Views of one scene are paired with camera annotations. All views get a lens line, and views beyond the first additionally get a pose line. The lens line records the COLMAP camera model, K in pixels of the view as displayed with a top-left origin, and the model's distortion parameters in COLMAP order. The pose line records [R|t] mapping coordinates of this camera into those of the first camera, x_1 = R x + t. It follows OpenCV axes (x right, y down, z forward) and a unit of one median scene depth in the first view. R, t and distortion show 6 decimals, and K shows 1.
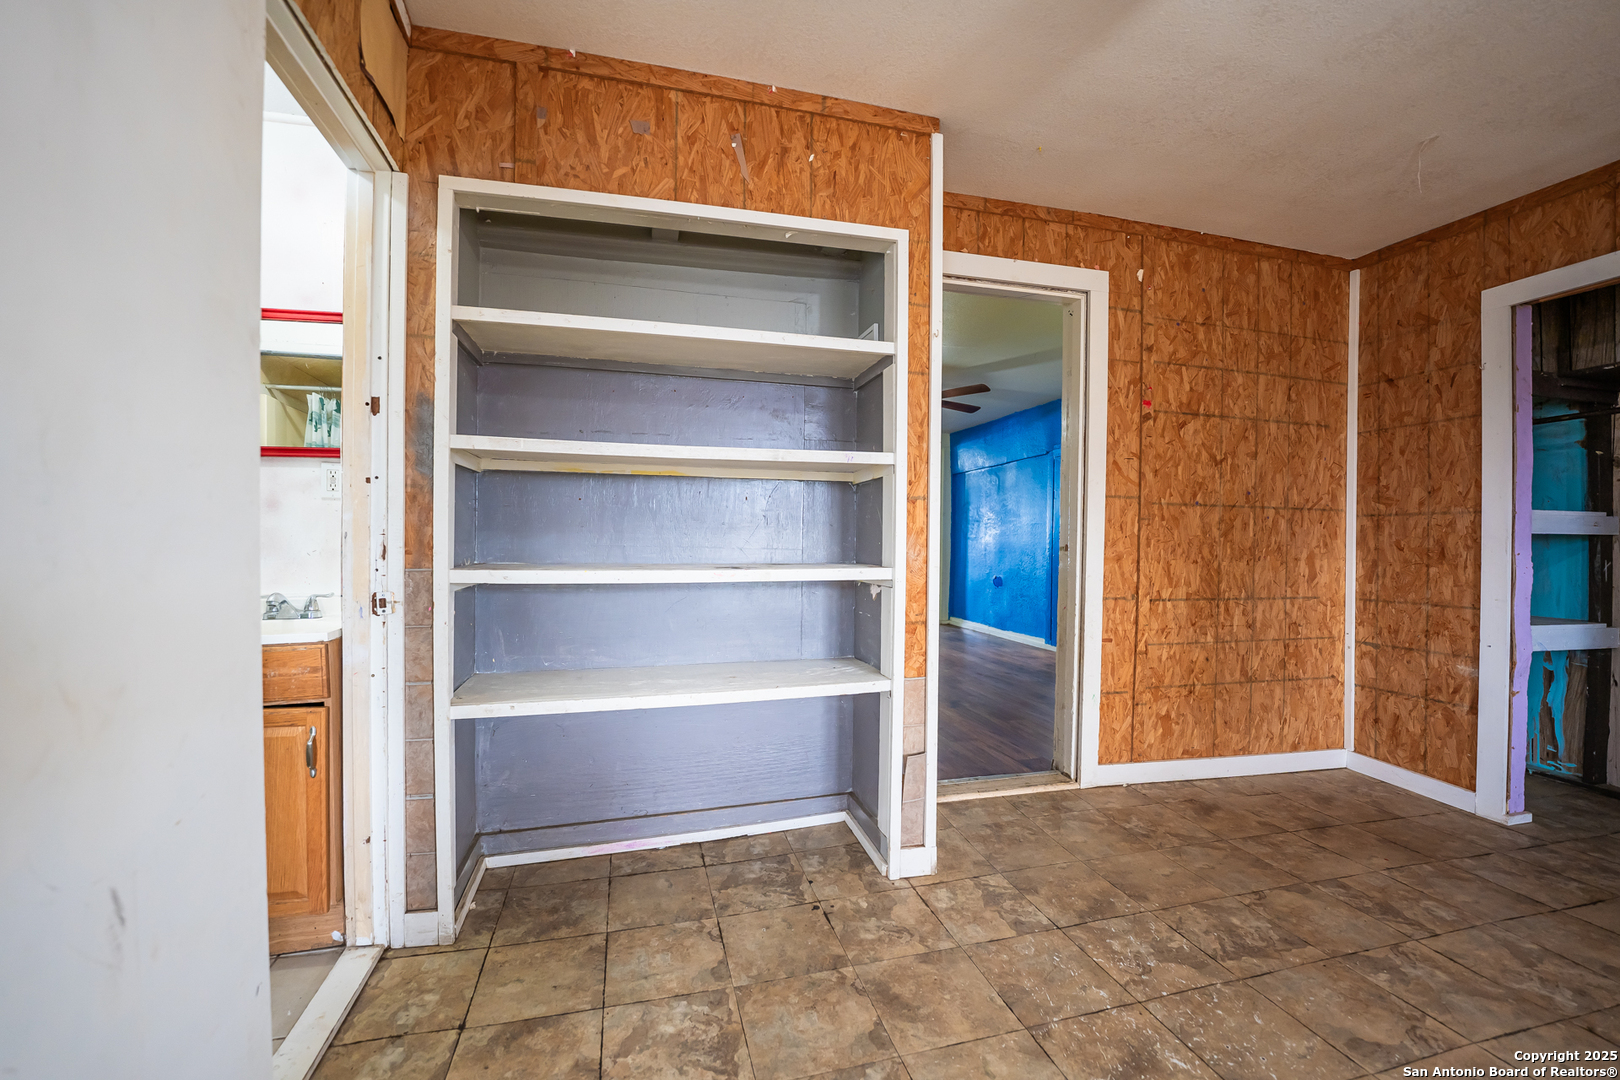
lens RADIAL K [[662.2, 0, 800.8], [0, 662.2, 543.5], [0, 0, 1]] dist [-0.034032, 0.005649]
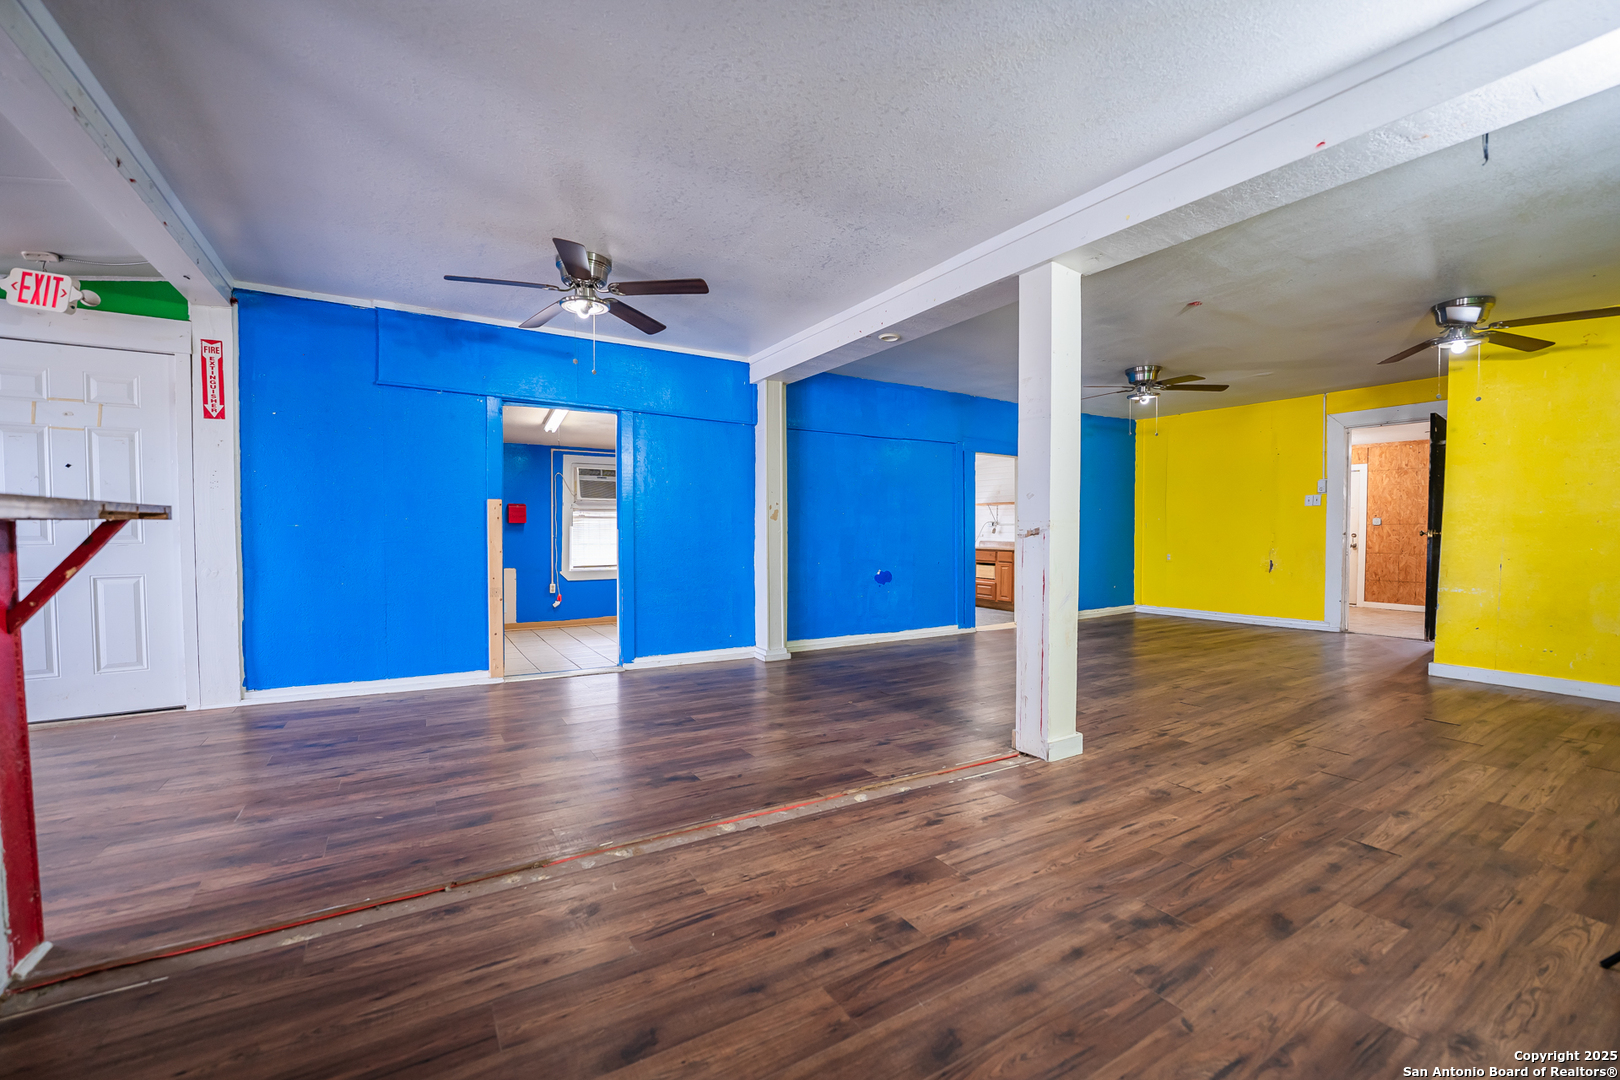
lens RADIAL K [[662.2, 0, 800.8], [0, 662.2, 543.5], [0, 0, 1]] dist [-0.034032, 0.005649]
pose [[-0.284768, -0.025716, 0.958251, -1.500438], [0.003920, 0.999601, 0.027990, -0.028749], [-0.958588, 0.011727, -0.284554, 4.250346]]
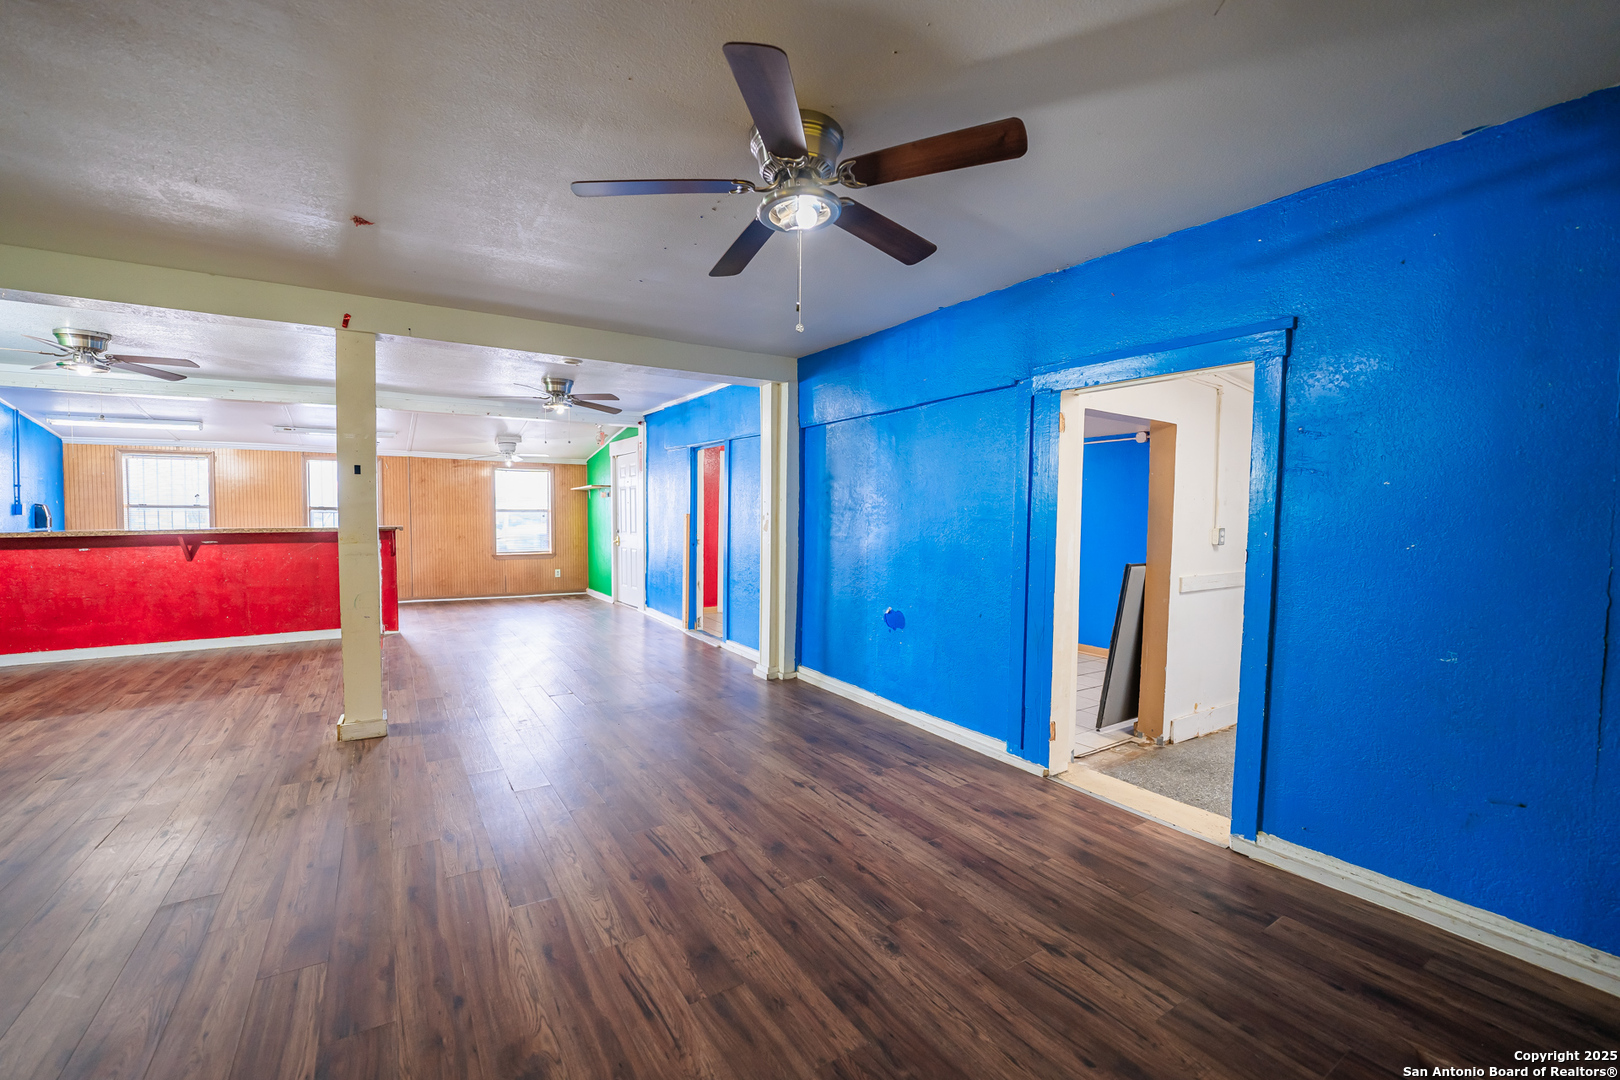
lens RADIAL K [[662.2, 0, 800.8], [0, 662.2, 543.5], [0, 0, 1]] dist [-0.034032, 0.005649]
pose [[0.951975, -0.014746, 0.305821, 0.163563], [0.001985, 0.999116, 0.041996, -0.096727], [-0.306170, -0.039372, 0.951162, 1.568666]]
